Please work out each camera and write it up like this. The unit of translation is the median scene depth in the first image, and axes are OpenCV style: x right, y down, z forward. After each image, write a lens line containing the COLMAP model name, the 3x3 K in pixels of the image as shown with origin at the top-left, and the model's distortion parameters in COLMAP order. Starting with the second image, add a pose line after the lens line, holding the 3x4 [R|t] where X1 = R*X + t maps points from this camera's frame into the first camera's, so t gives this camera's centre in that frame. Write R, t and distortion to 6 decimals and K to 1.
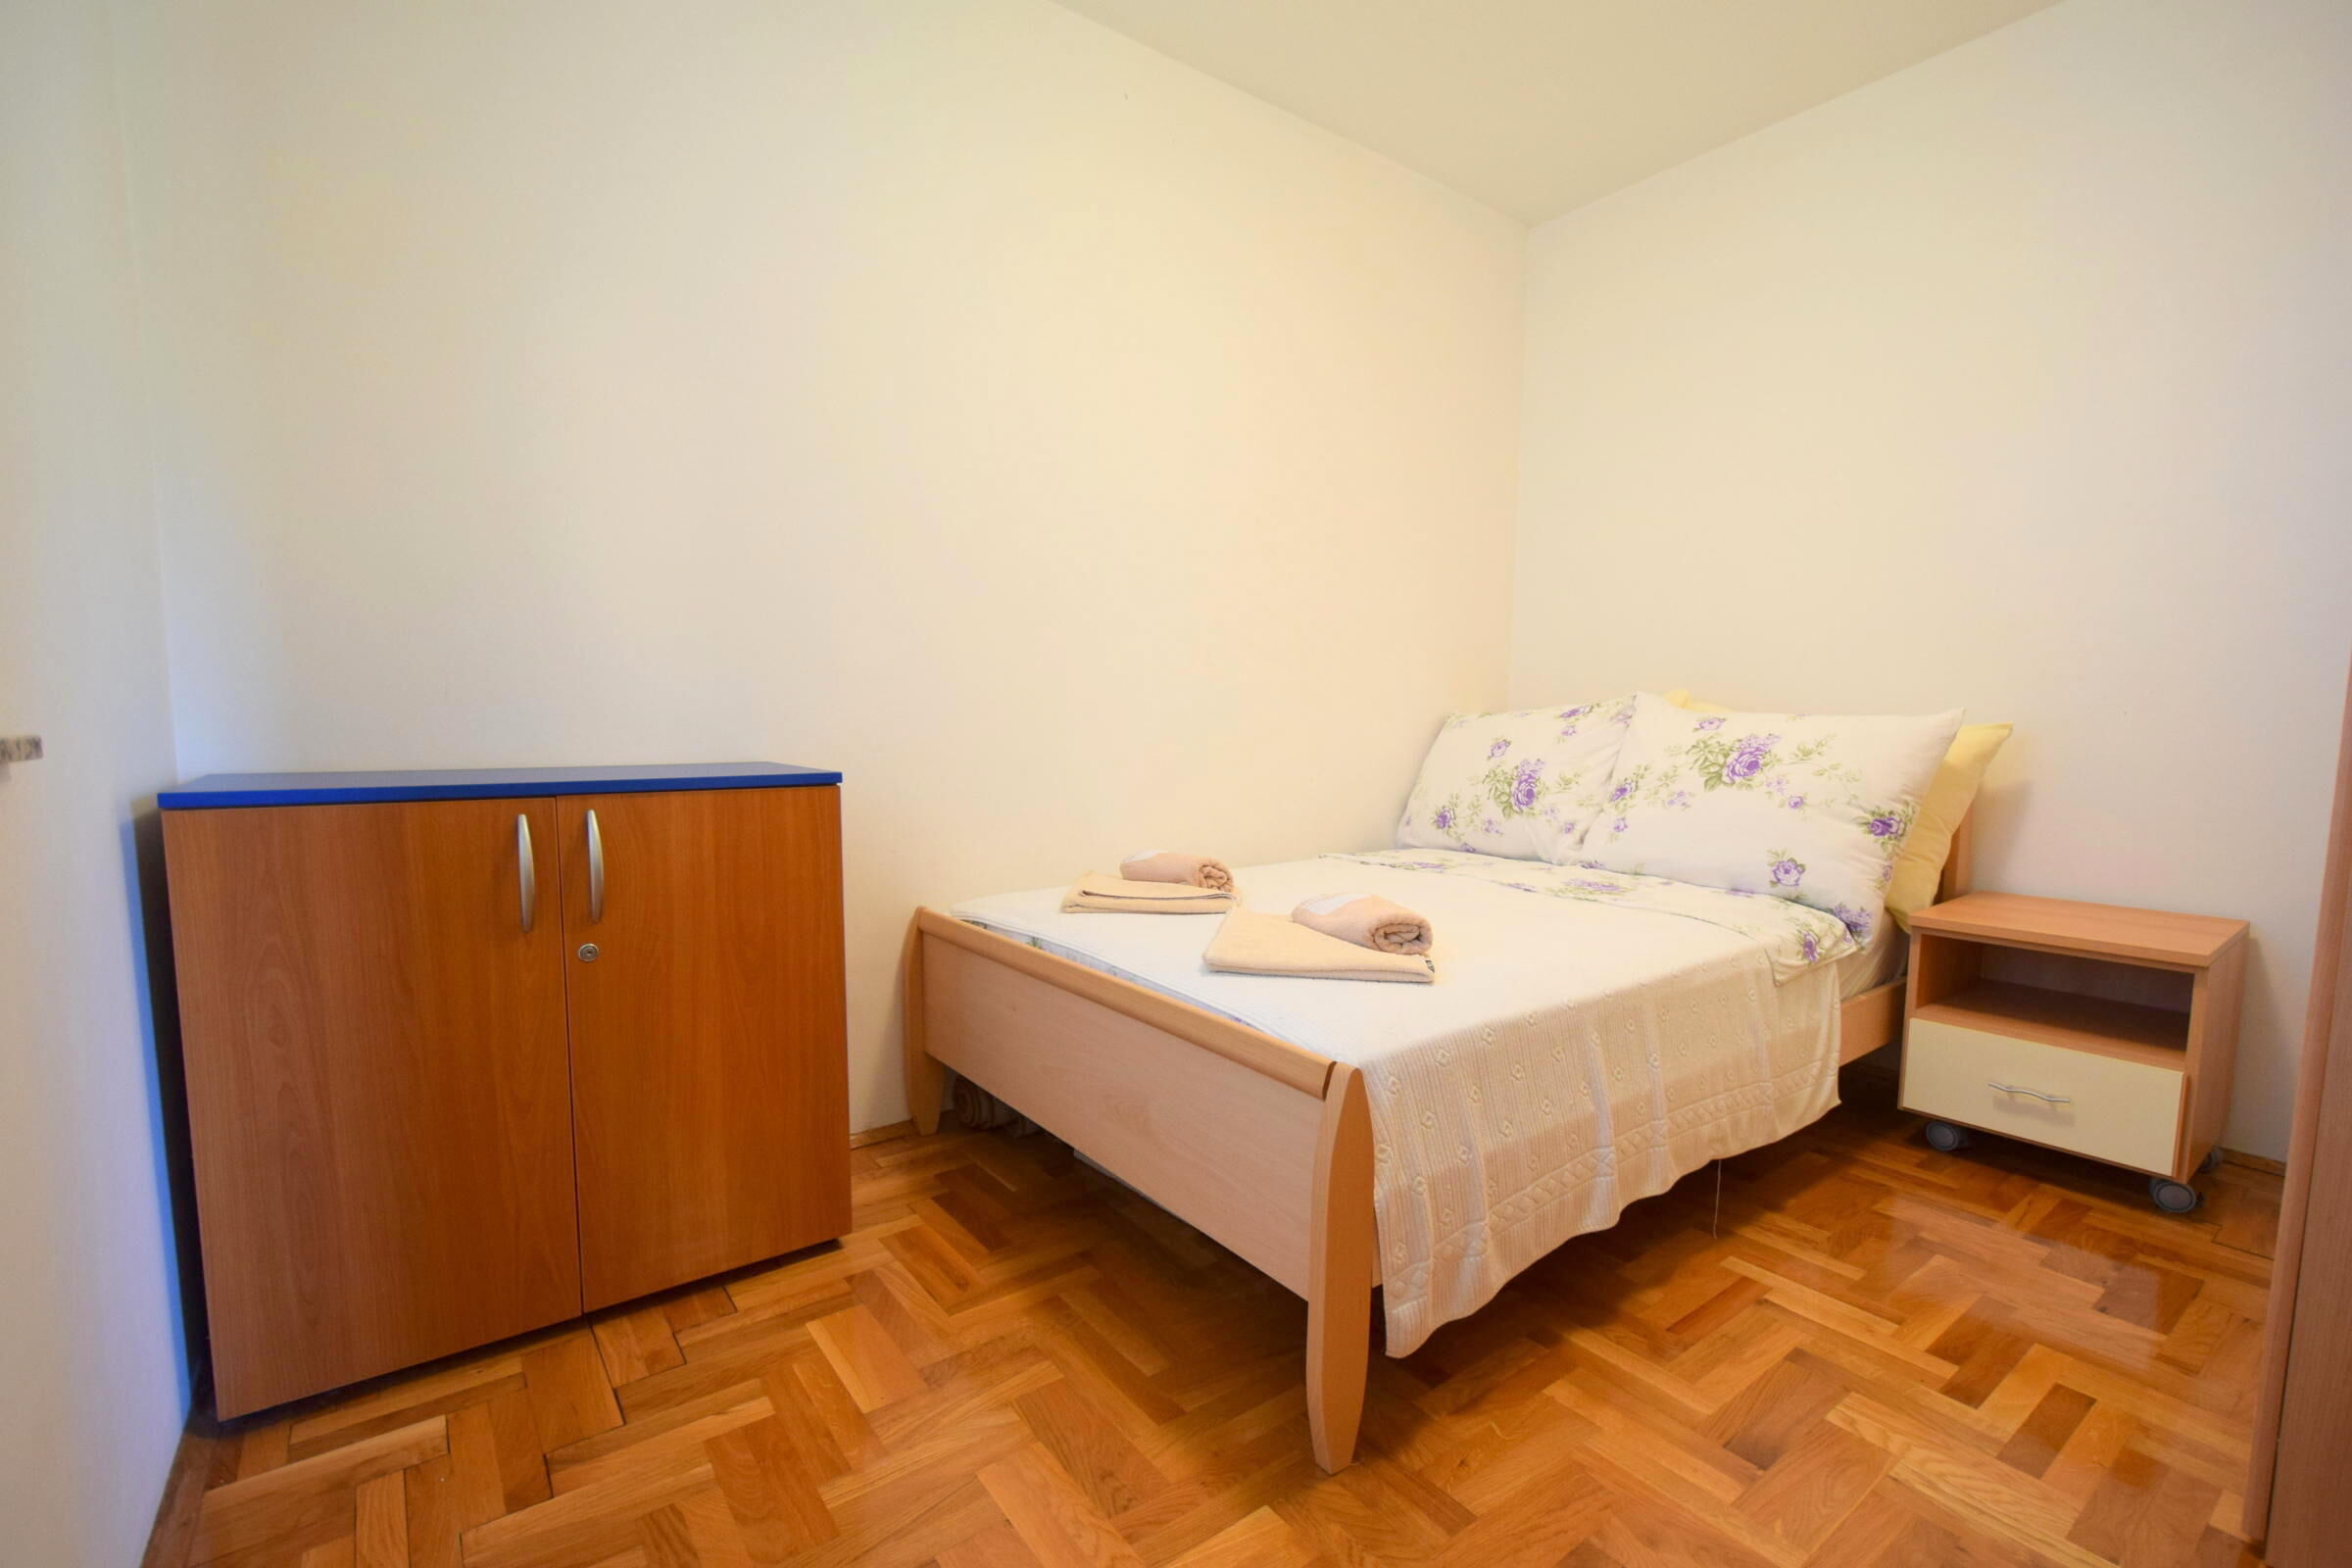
lens RADIAL K [[1035.3, 0, 1182.9], [0, 1035.3, 812.5], [0, 0, 1]] dist [0.000829, -0.006751]
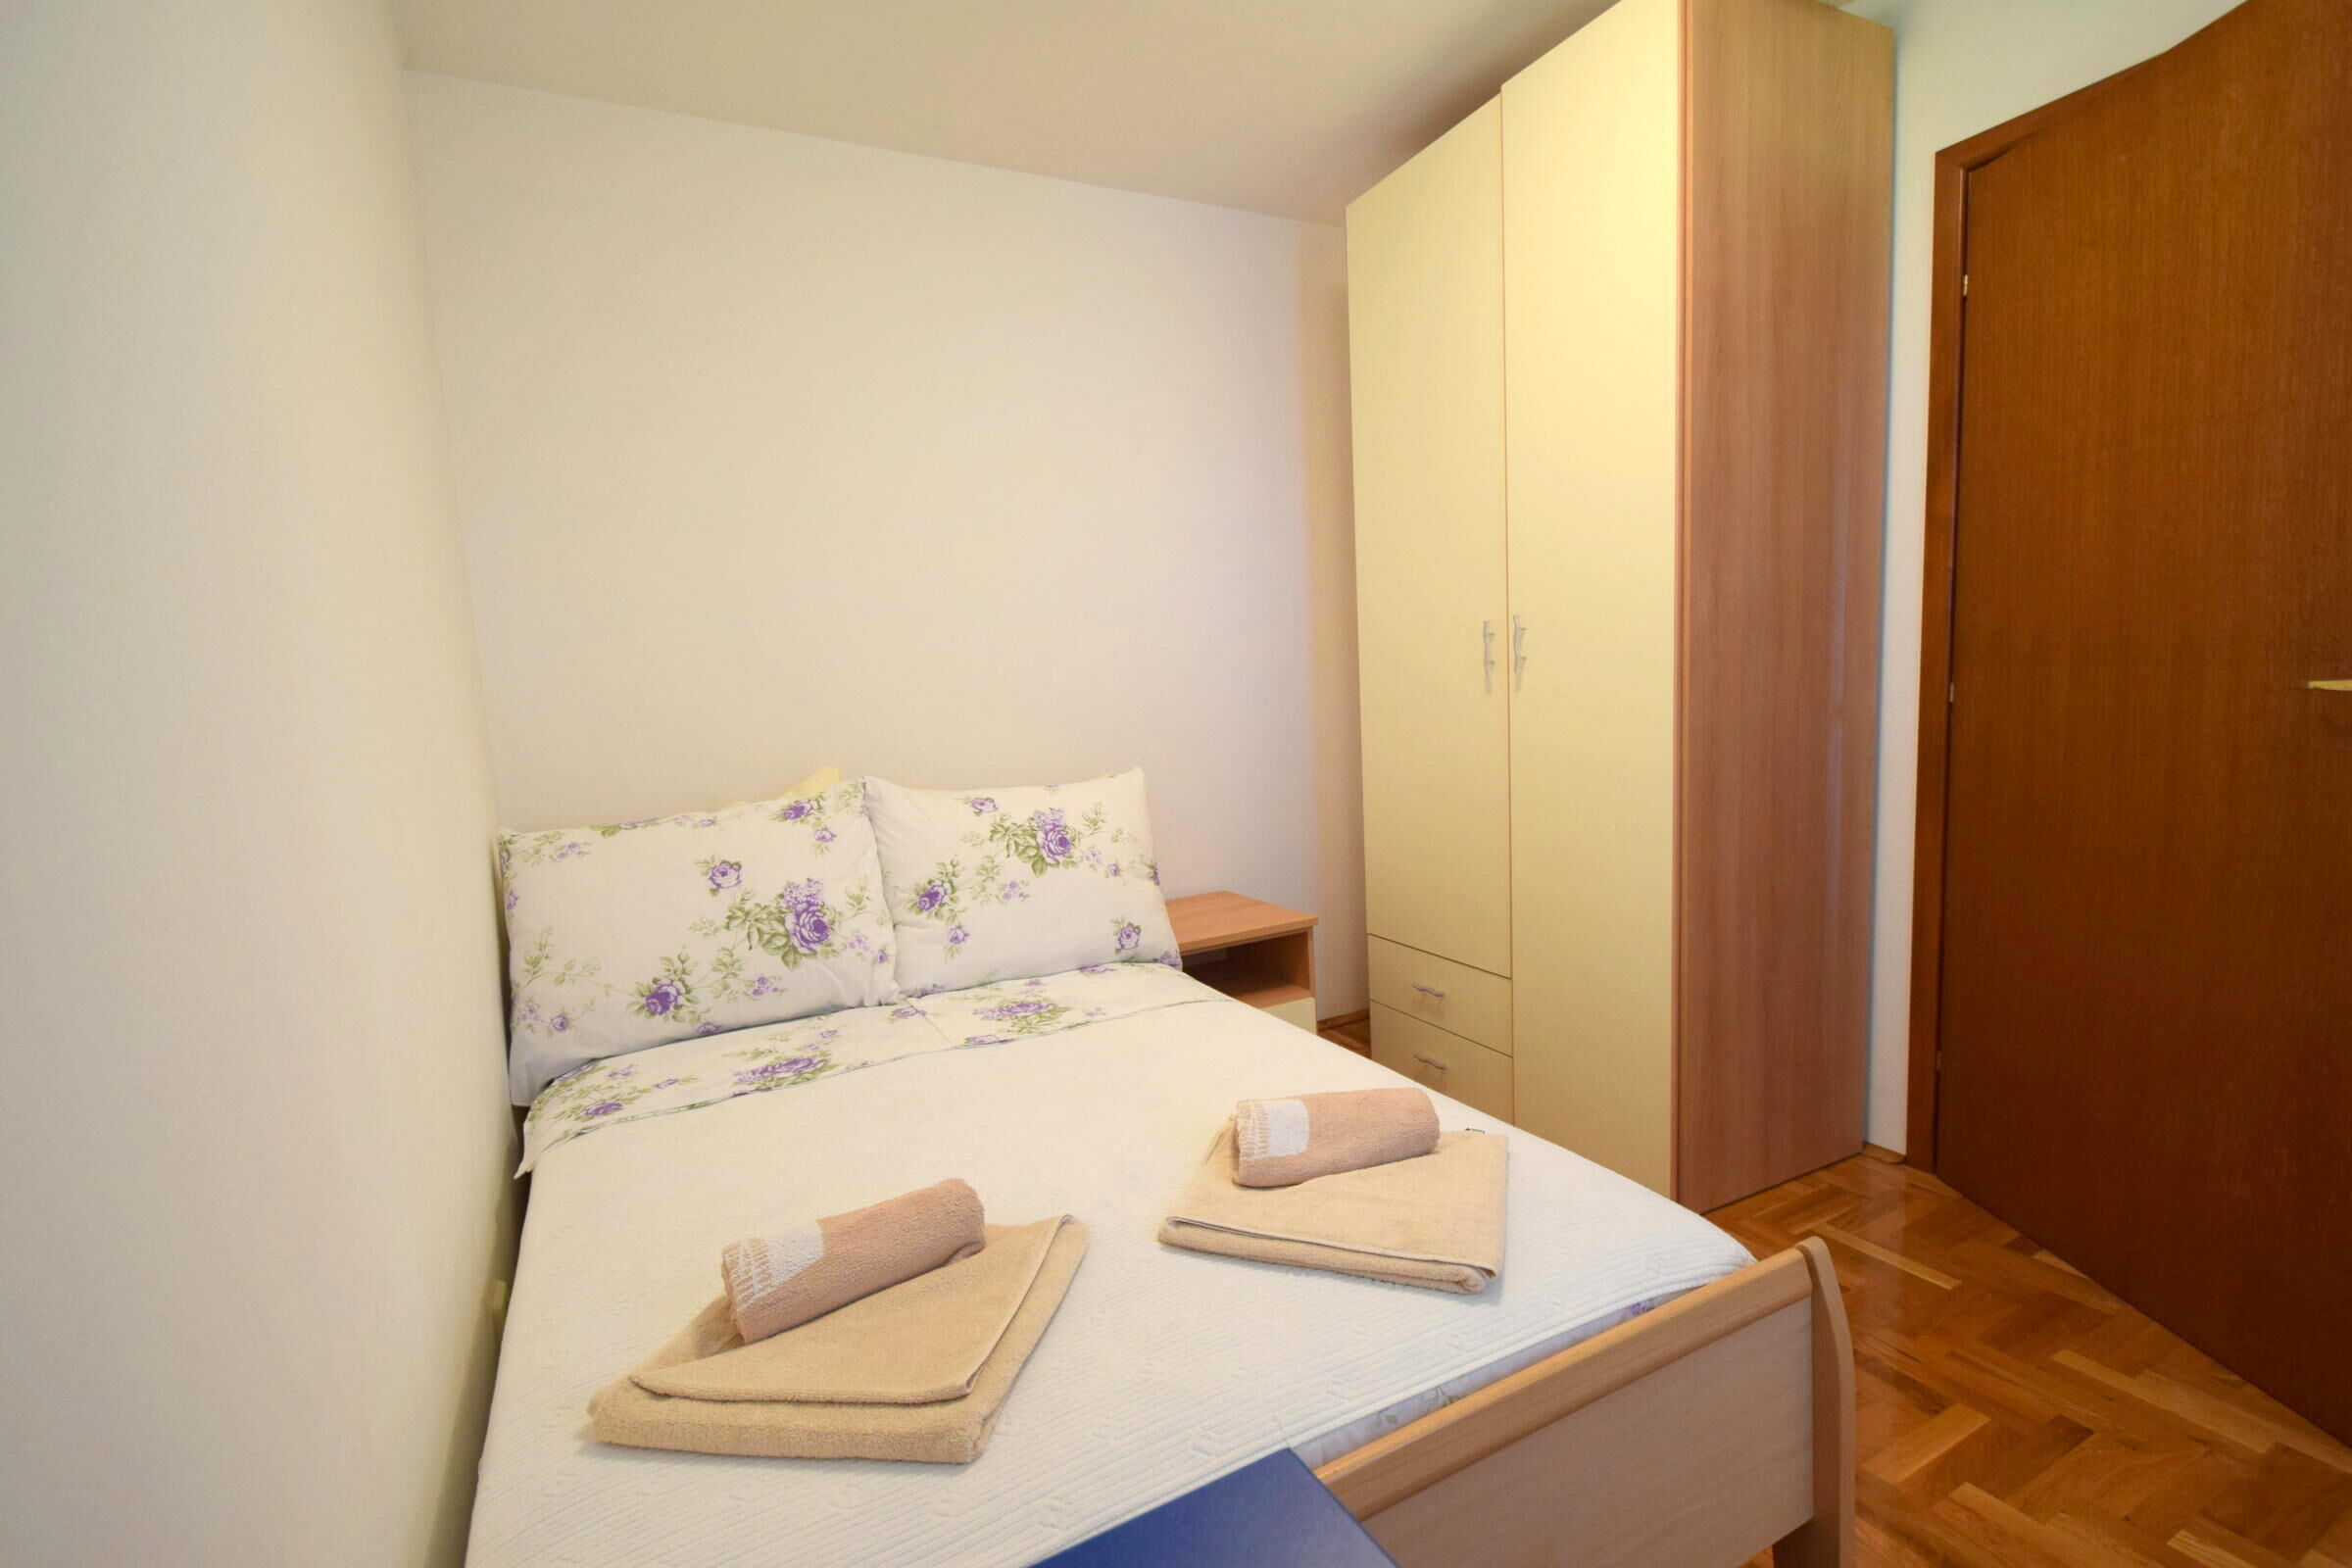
lens RADIAL K [[1035.3, 0, 1182.9], [0, 1035.3, 812.5], [0, 0, 1]] dist [0.000829, -0.006751]
pose [[0.150596, -0.127648, 0.980320, -0.371147], [0.153344, 0.982643, 0.104394, -0.146892], [-0.976630, 0.134605, 0.167556, 0.658579]]
